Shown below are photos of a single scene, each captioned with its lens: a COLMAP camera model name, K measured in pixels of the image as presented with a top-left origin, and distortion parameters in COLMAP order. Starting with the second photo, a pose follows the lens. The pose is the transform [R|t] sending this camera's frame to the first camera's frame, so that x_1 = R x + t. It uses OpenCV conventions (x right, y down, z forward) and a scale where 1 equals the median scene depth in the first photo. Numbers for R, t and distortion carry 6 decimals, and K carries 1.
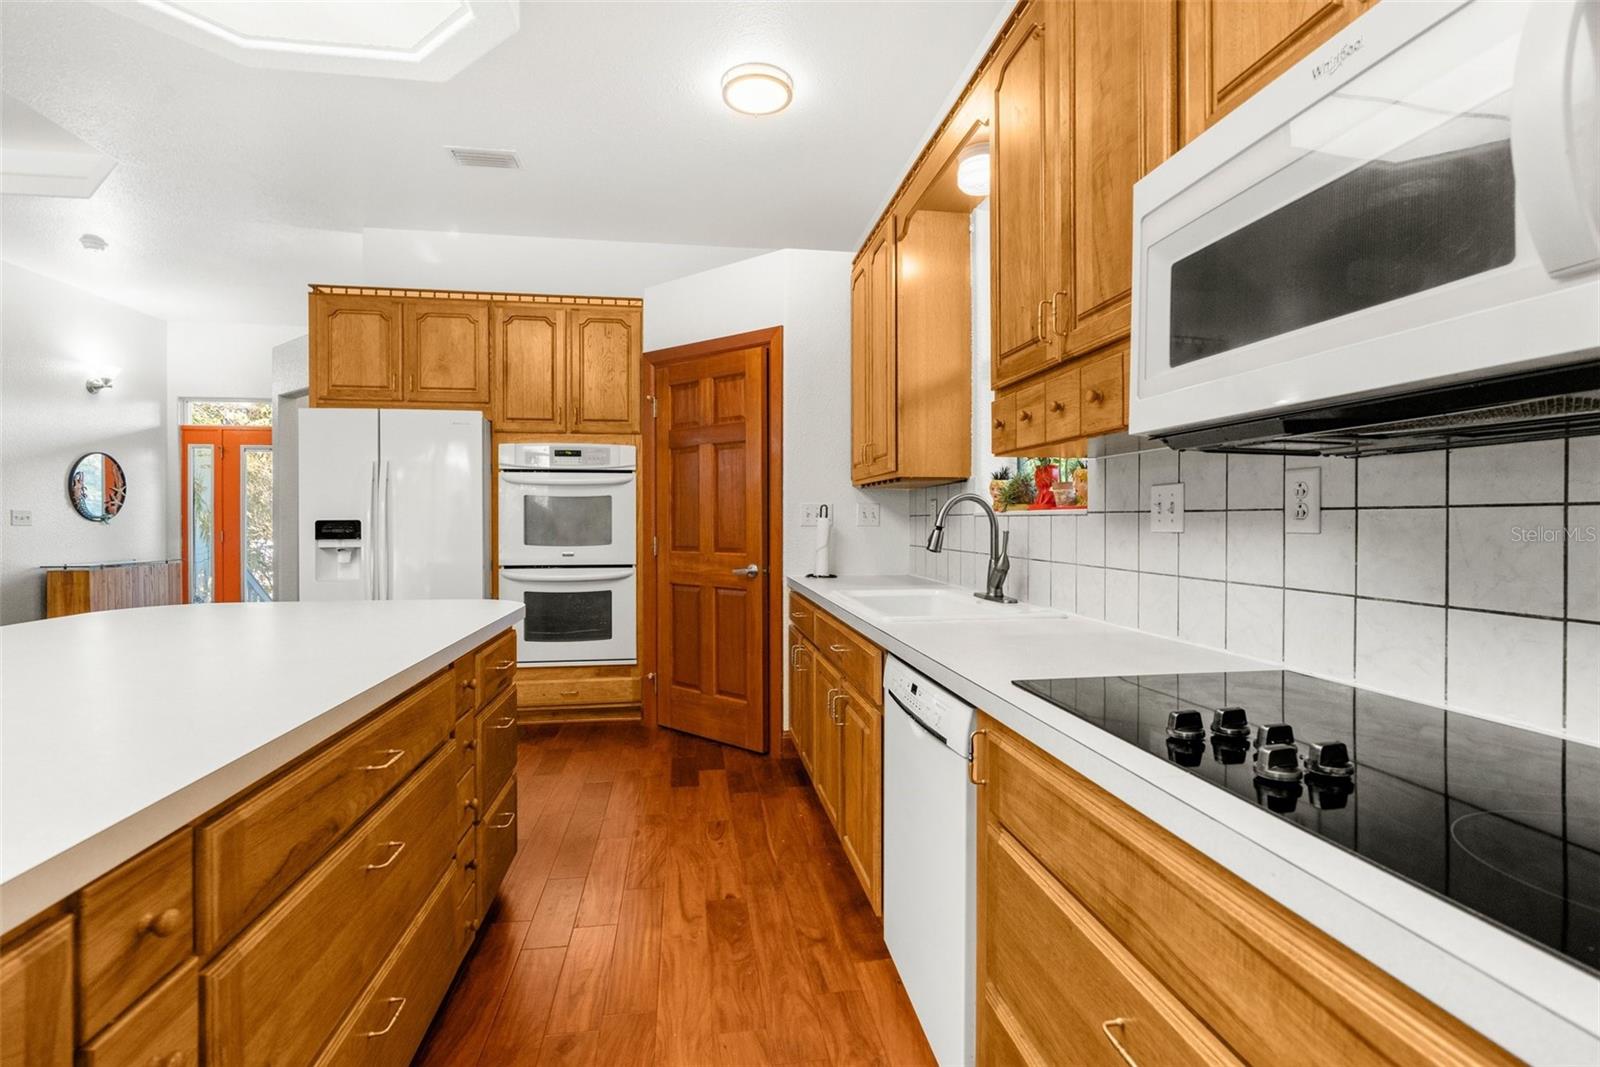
lens RADIAL K [[729.7, 0, 789.5], [0, 729.7, 527.0], [0, 0, 1]] dist [-0.008596, 0.002547]
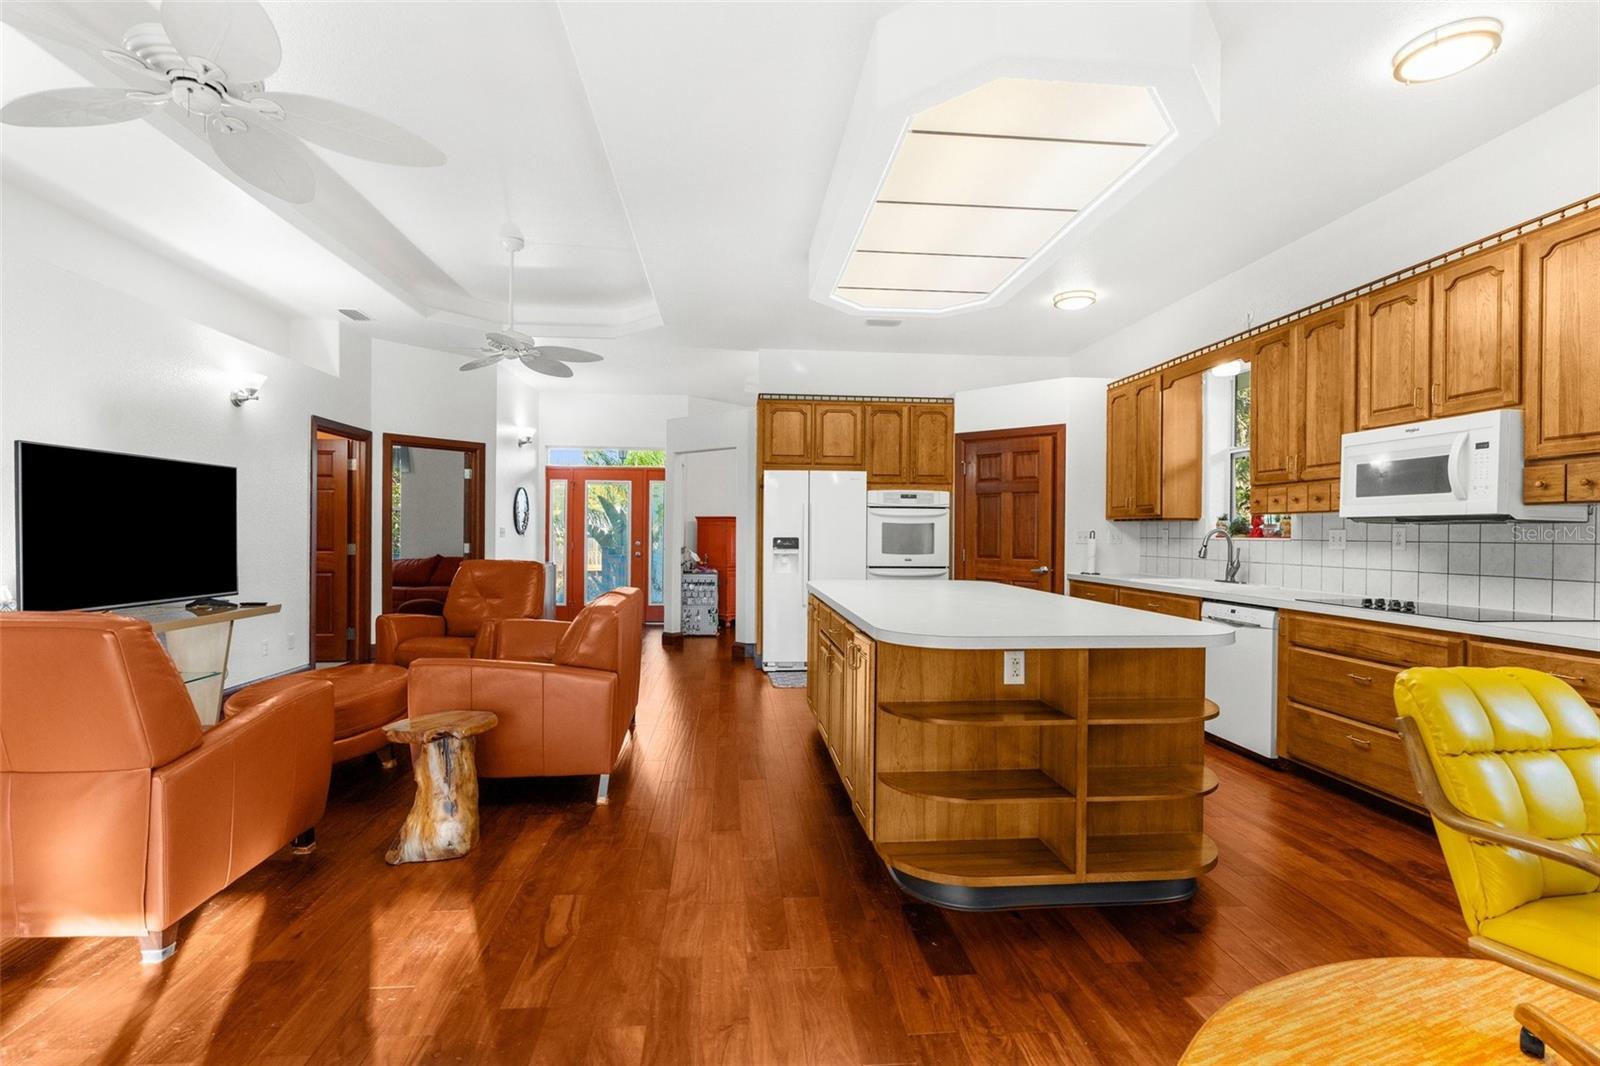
lens RADIAL K [[729.7, 0, 793.2], [0, 729.7, 538.4], [0, 0, 1]] dist [-0.008596, 0.002547]
pose [[0.997869, 0.009479, -0.064559, -0.514587], [-0.009652, 0.999951, -0.002371, -0.003065], [0.064533, 0.002989, 0.997911, -0.693257]]
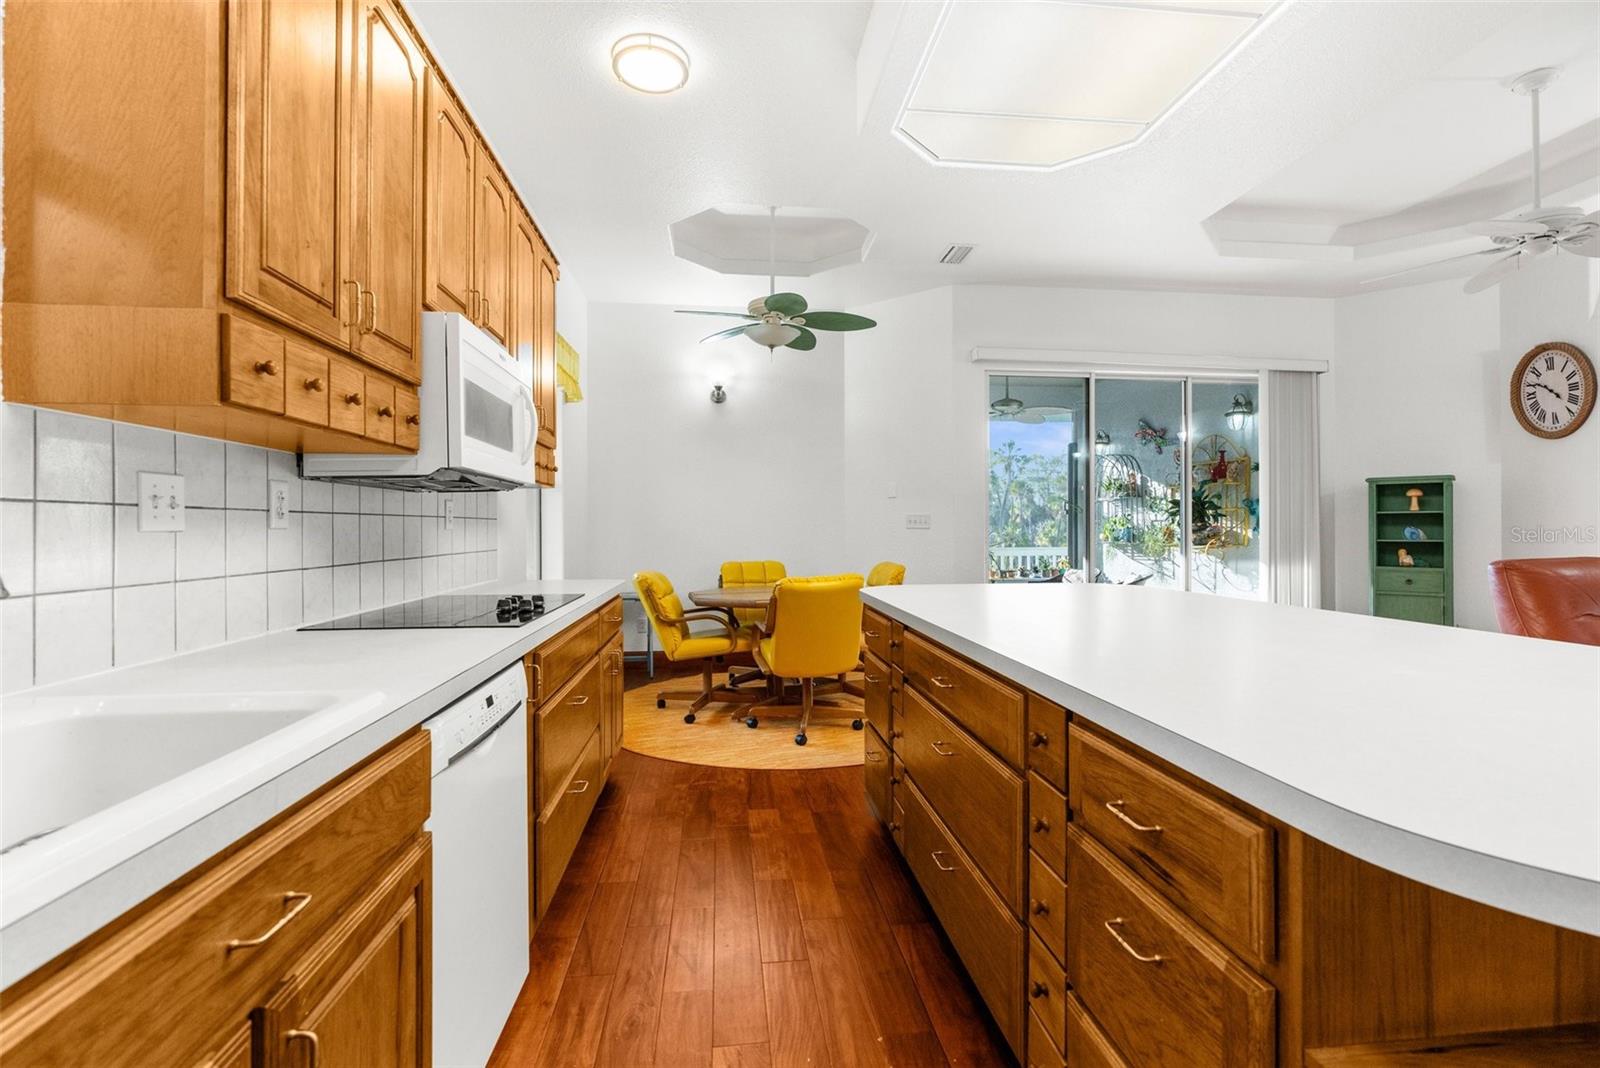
lens RADIAL K [[729.7, 0, 796.8], [0, 729.7, 527.0], [0, 0, 1]] dist [-0.008596, 0.002547]
pose [[-0.999207, -0.004258, 0.039598, -0.110574], [-0.003961, 0.999964, 0.007566, -0.003287], [-0.039629, 0.007403, -0.999187, 0.830827]]
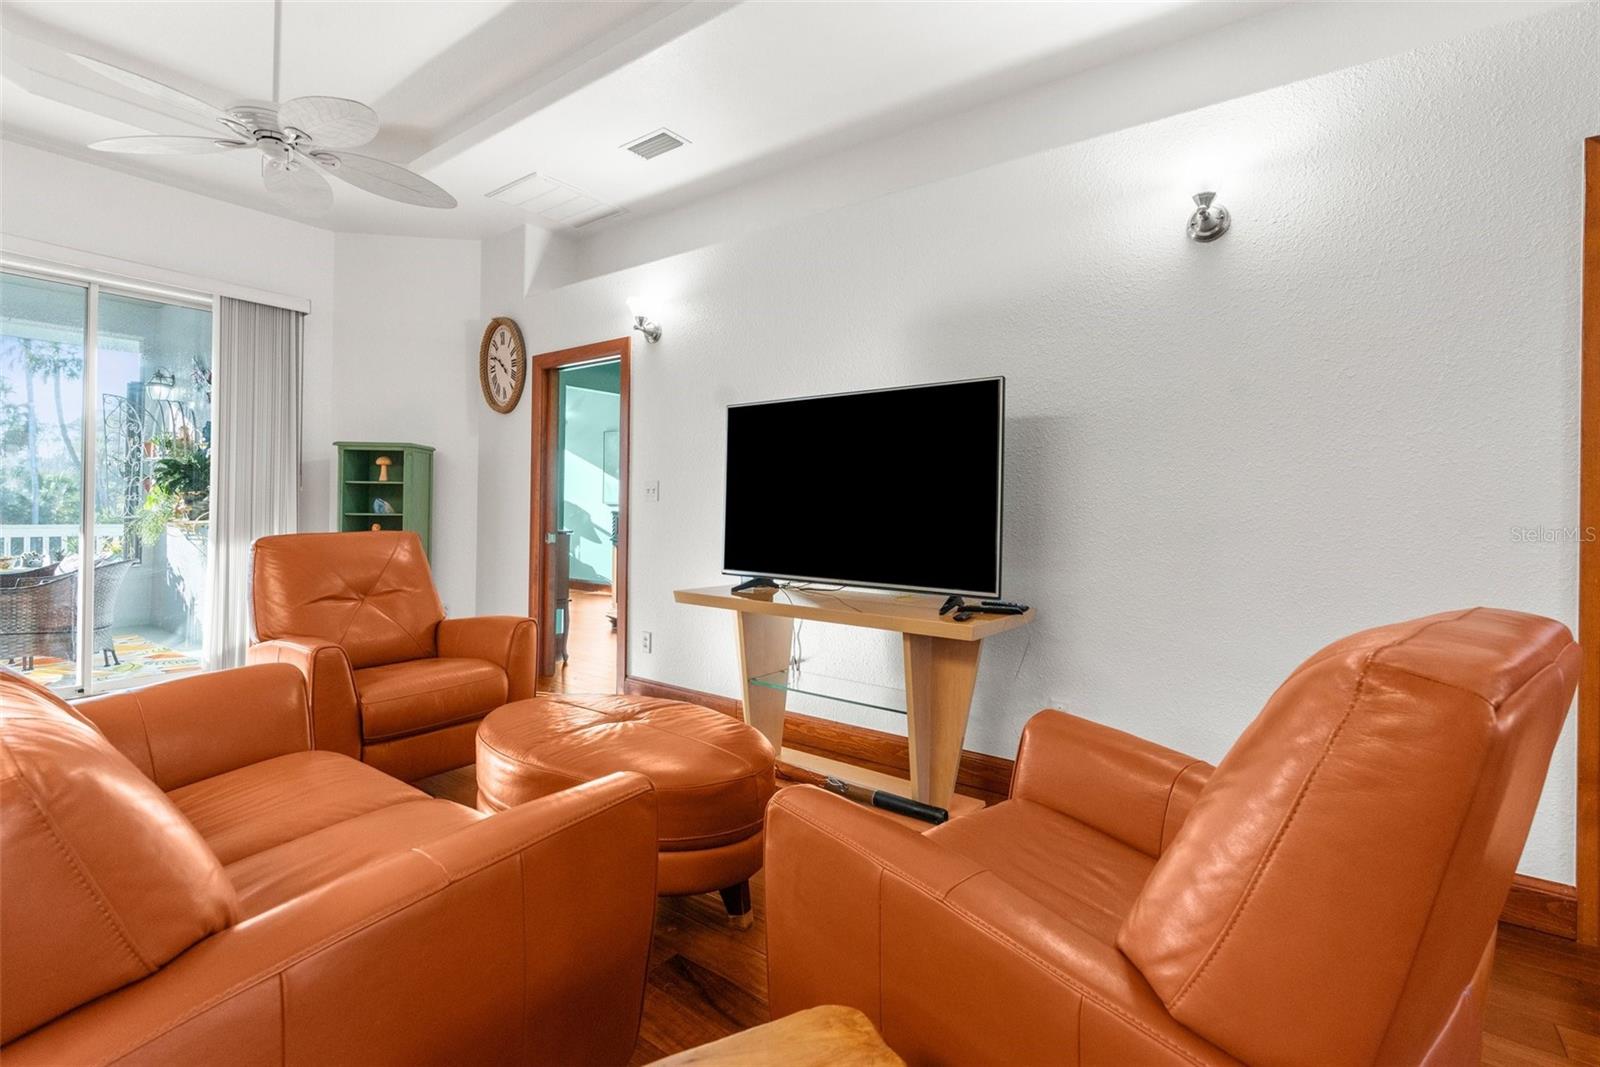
lens RADIAL K [[729.7, 0, 816.3], [0, 729.7, 509.3], [0, 0, 1]] dist [-0.008596, 0.002547]
pose [[-0.707580, -0.017140, -0.706425, -0.887762], [-0.024617, 0.999697, 0.000401, 0.000872], [0.706204, 0.017674, -0.707788, 0.804448]]
